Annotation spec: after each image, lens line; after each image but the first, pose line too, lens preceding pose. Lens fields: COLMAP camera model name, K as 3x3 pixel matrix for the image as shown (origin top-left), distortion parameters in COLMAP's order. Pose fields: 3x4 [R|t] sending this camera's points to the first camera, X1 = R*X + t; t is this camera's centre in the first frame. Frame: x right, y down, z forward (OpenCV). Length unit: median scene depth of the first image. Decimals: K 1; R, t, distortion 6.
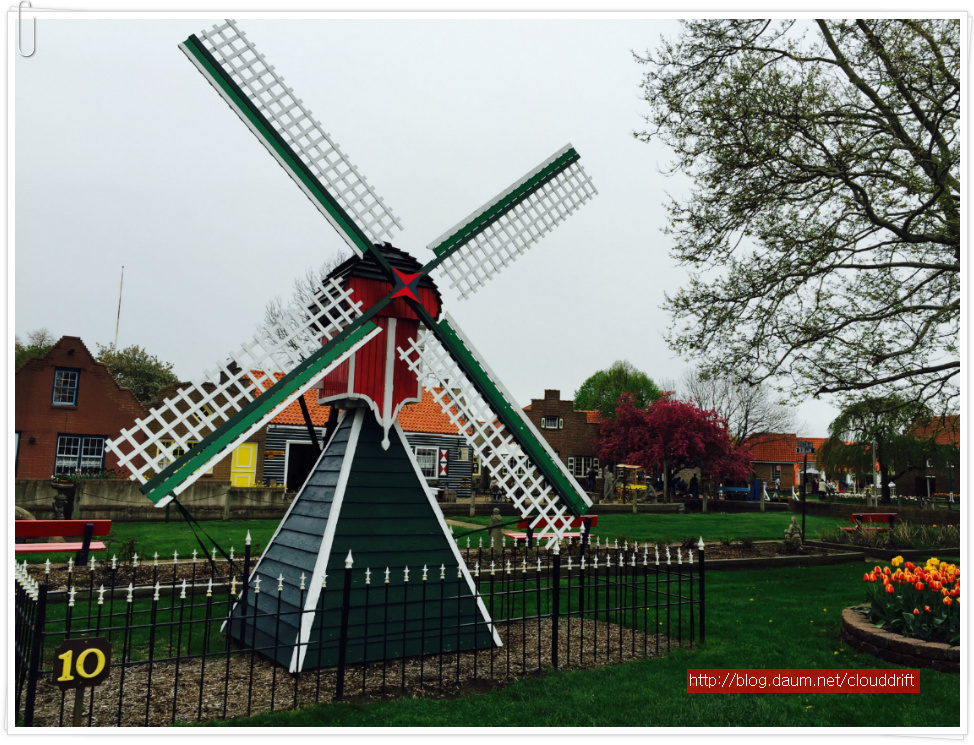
lens RADIAL K [[830.7, 0, 486.9], [0, 830.7, 371.4], [0, 0, 1]] dist [0.063110, -0.011685]
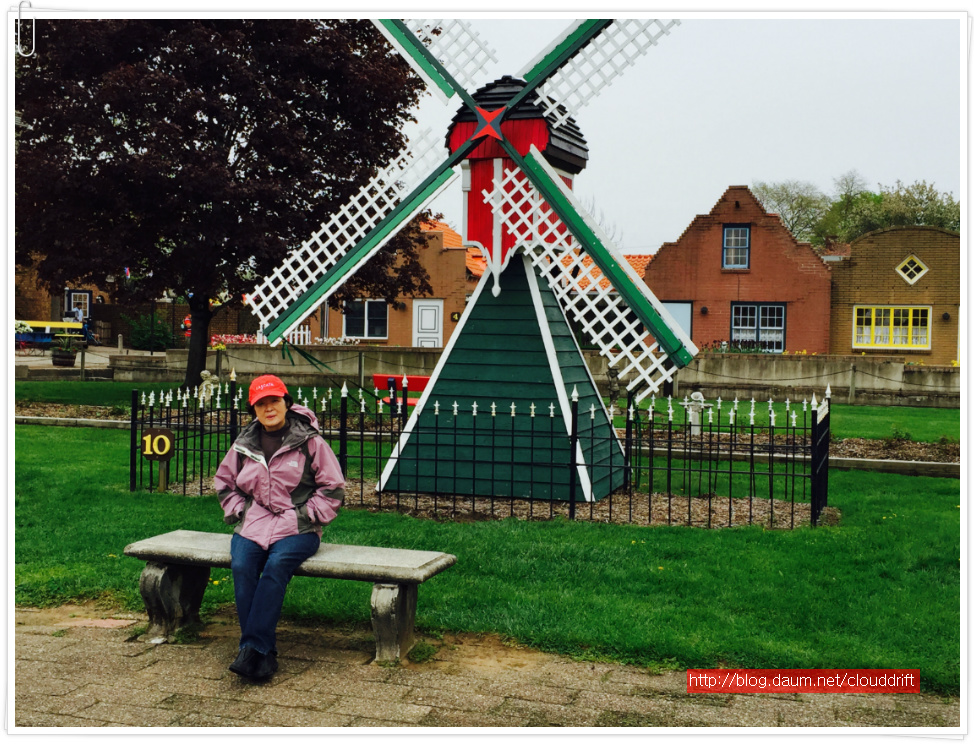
lens RADIAL K [[1212.7, 0, 487.6], [0, 1212.7, 371.5], [0, 0, 1]] dist [0.066681, 0.000000]
pose [[0.636903, 0.005879, -0.770922, 0.319856], [0.091582, 0.992313, 0.083229, 0.020533], [0.765485, -0.123611, 0.631469, 0.026530]]
